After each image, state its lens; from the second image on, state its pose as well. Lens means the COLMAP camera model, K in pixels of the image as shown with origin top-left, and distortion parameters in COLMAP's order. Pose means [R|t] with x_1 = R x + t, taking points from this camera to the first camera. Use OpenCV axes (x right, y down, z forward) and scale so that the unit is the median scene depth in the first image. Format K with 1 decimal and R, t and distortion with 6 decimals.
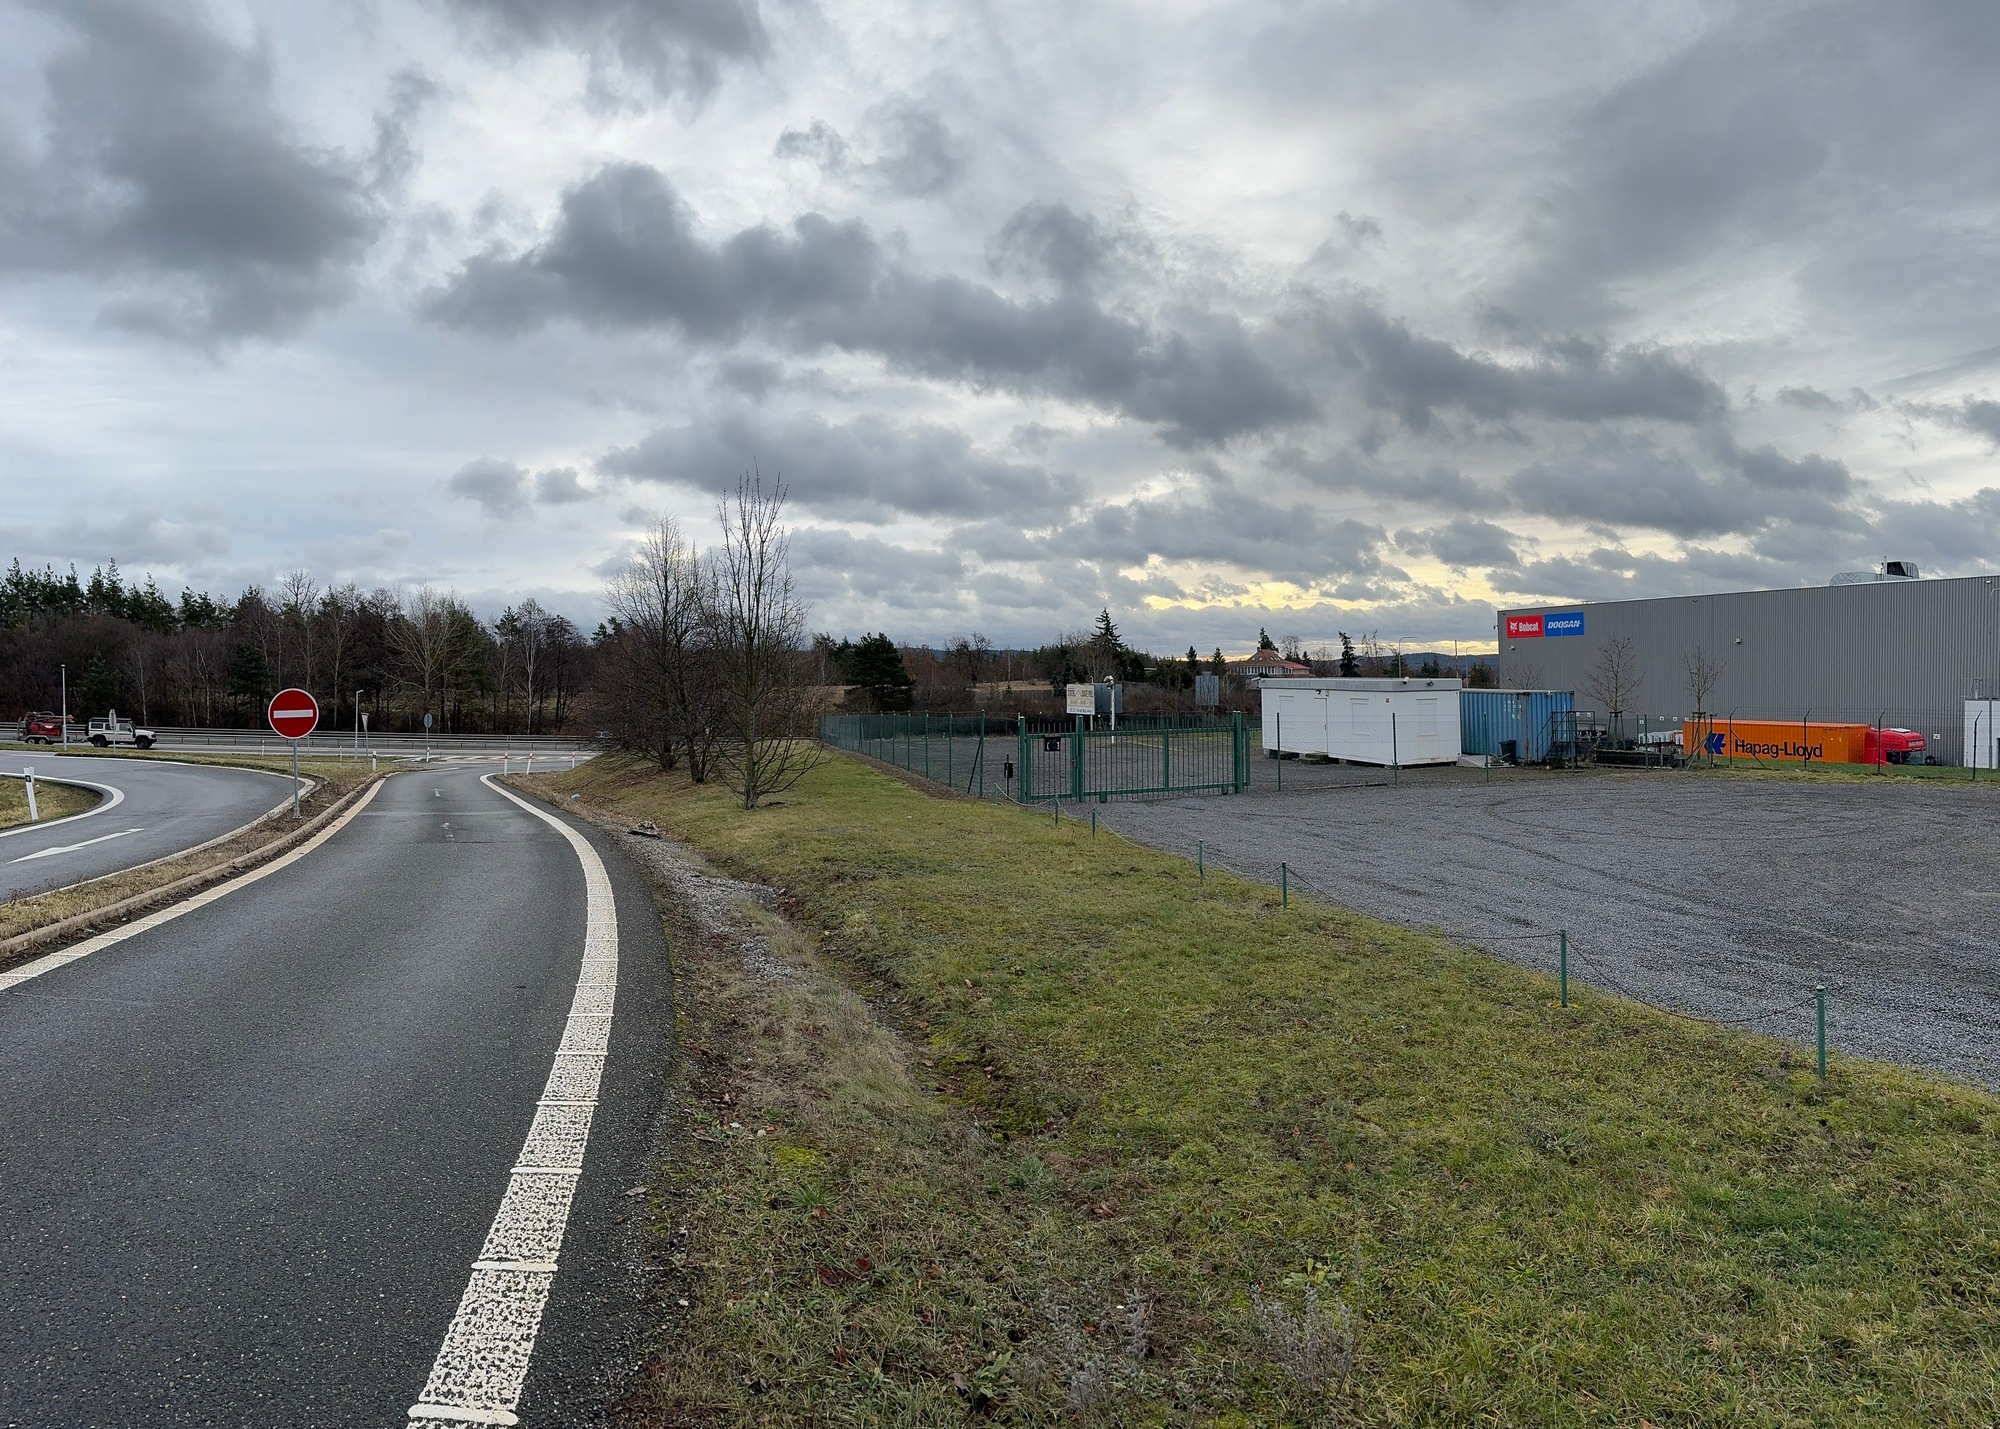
lens RADIAL K [[1462.6, 0, 999.8], [0, 1462.6, 713.3], [0, 0, 1]] dist [0.000177, 0.000002]
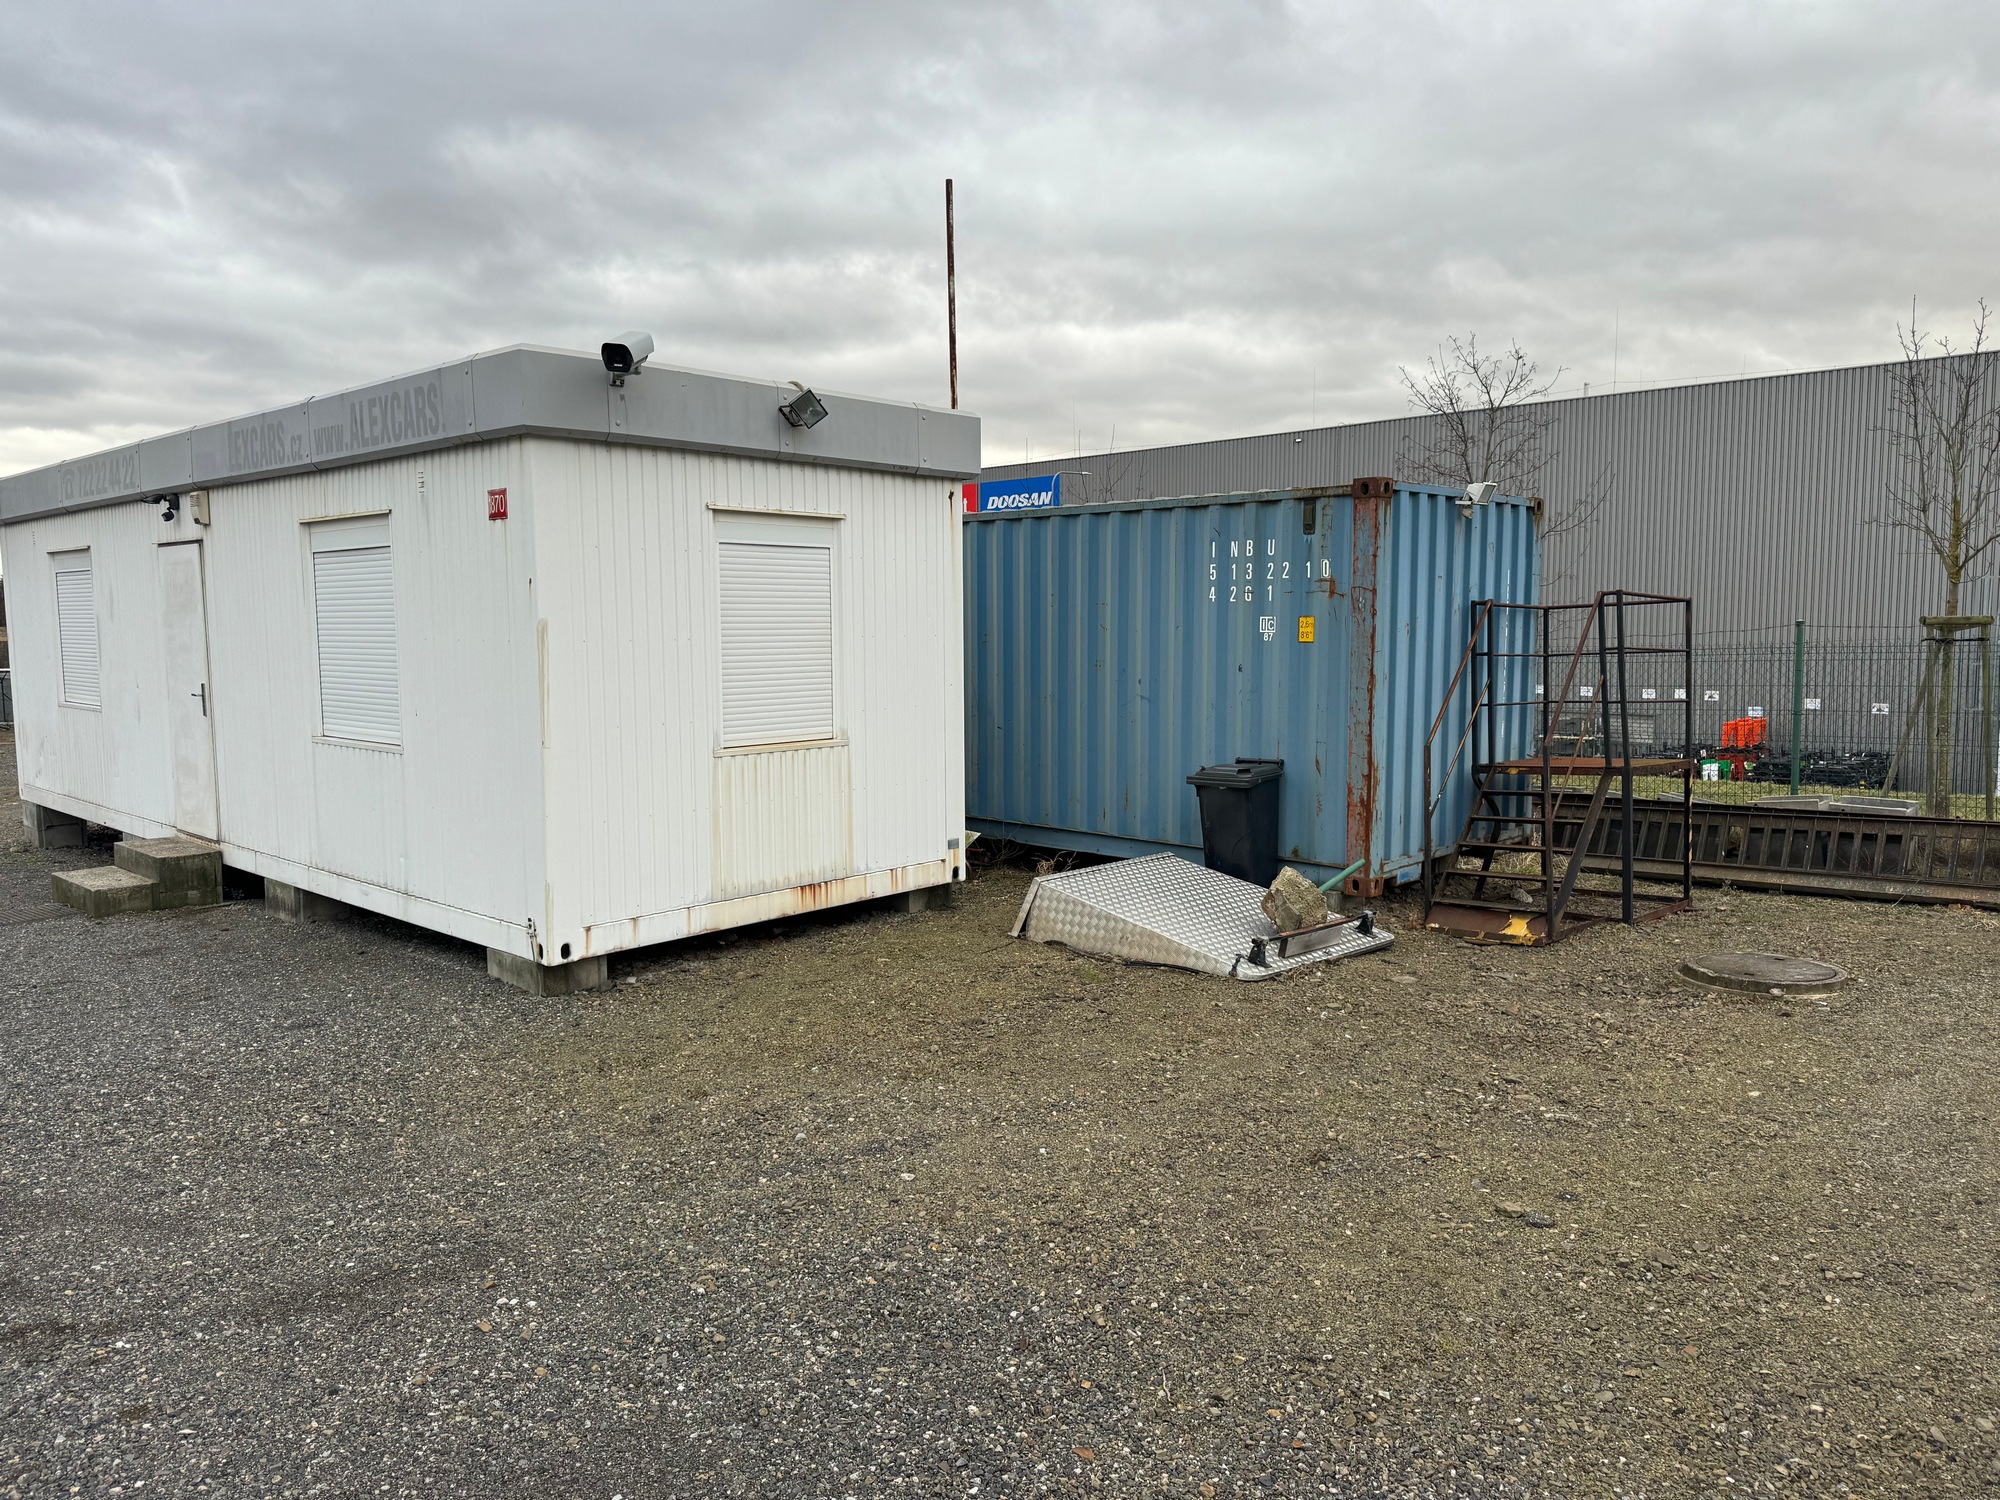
lens RADIAL K [[1390.8, 0, 997.6], [0, 1390.8, 750.2], [0, 0, 1]] dist [0.002849, 0.000116]
pose [[0.901363, -0.018530, 0.432669, 0.236845], [-0.001168, 0.998977, 0.045216, 0.008960], [-0.433064, -0.041262, 0.900418, 0.813486]]
